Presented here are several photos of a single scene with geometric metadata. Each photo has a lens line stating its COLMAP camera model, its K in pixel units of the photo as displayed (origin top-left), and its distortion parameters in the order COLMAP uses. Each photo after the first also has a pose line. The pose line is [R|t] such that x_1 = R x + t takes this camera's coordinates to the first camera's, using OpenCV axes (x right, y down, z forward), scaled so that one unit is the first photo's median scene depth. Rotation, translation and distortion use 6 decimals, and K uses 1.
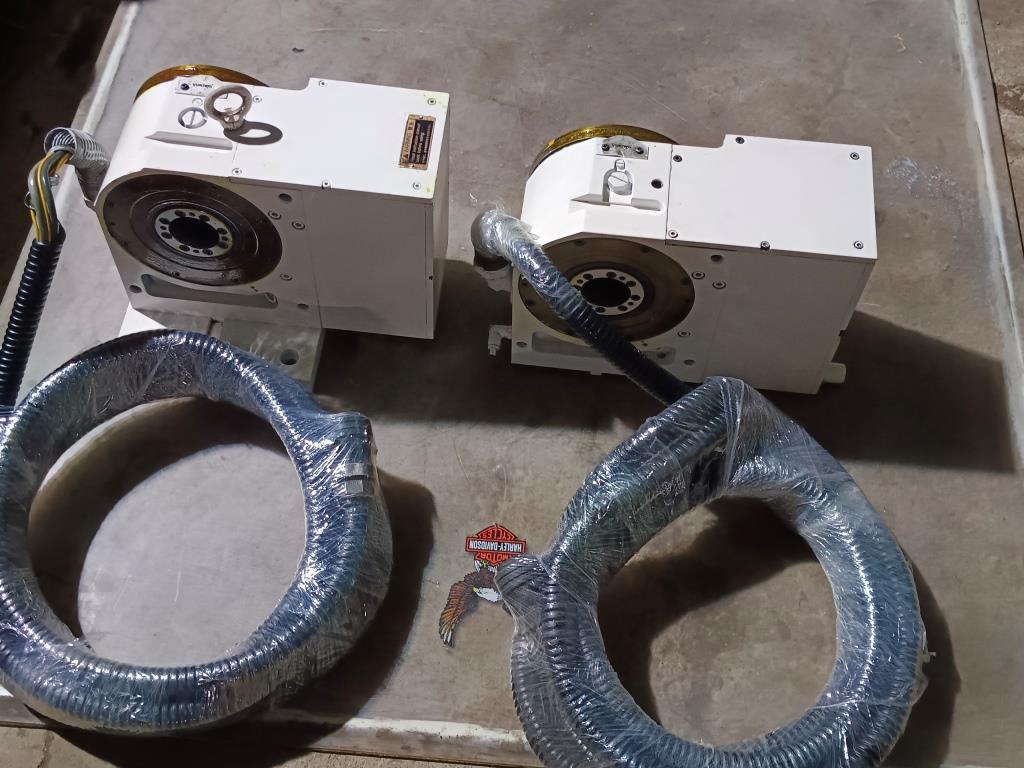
lens RADIAL K [[1174.1, 0, 517.8], [0, 1174.1, 378.3], [0, 0, 1]] dist [0.038294, 0.000000]
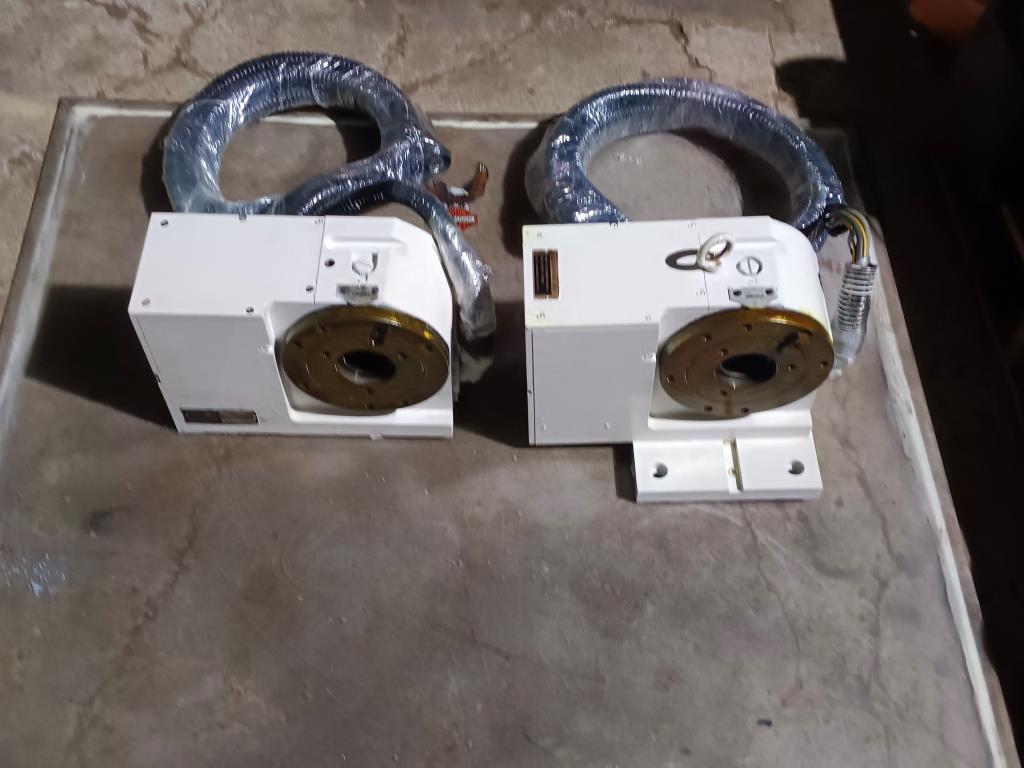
lens RADIAL K [[1174.1, 0, 493.7], [0, 1174.1, 348.8], [0, 0, 1]] dist [0.038294, 0.000000]
pose [[-0.995211, 0.068787, -0.069454, 0.044778], [-0.090743, -0.385914, 0.918061, -1.235000], [0.036347, 0.919967, 0.390308, 0.627517]]
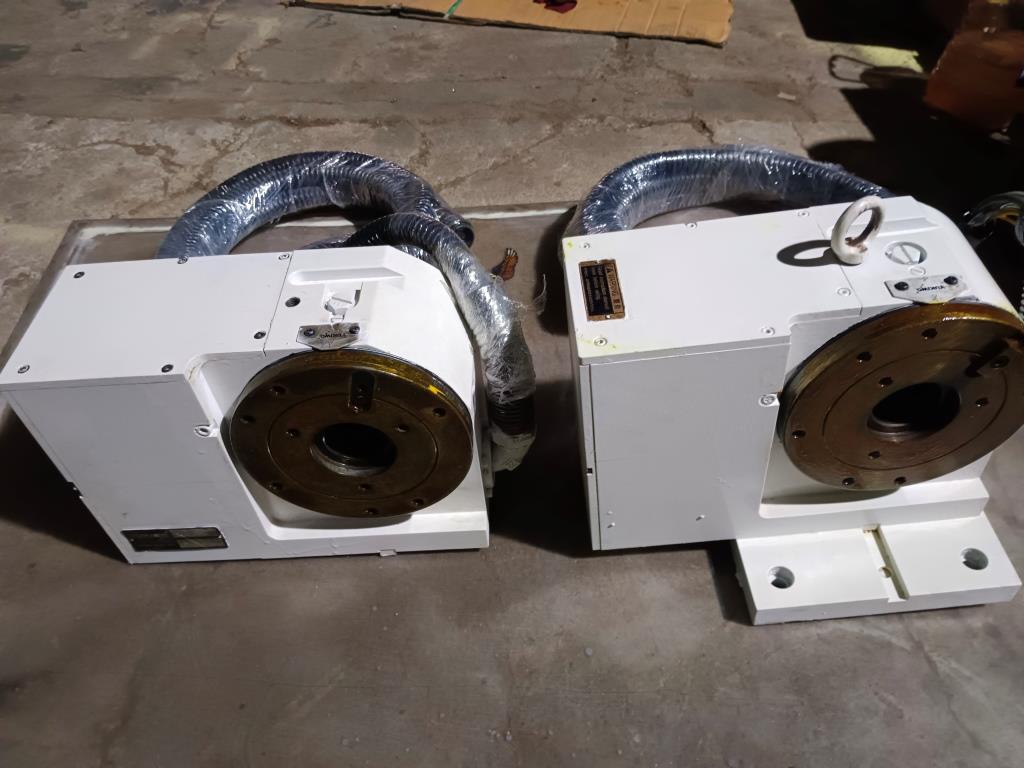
lens RADIAL K [[777.7, 0, 507.5], [0, 777.7, 383.9], [0, 0, 1]] dist [0.033666, -0.073689]
pose [[-0.990695, 0.128206, -0.045688, 0.005211], [-0.074469, -0.229627, 0.970425, -0.692396], [0.113924, 0.964798, 0.237038, 0.928725]]
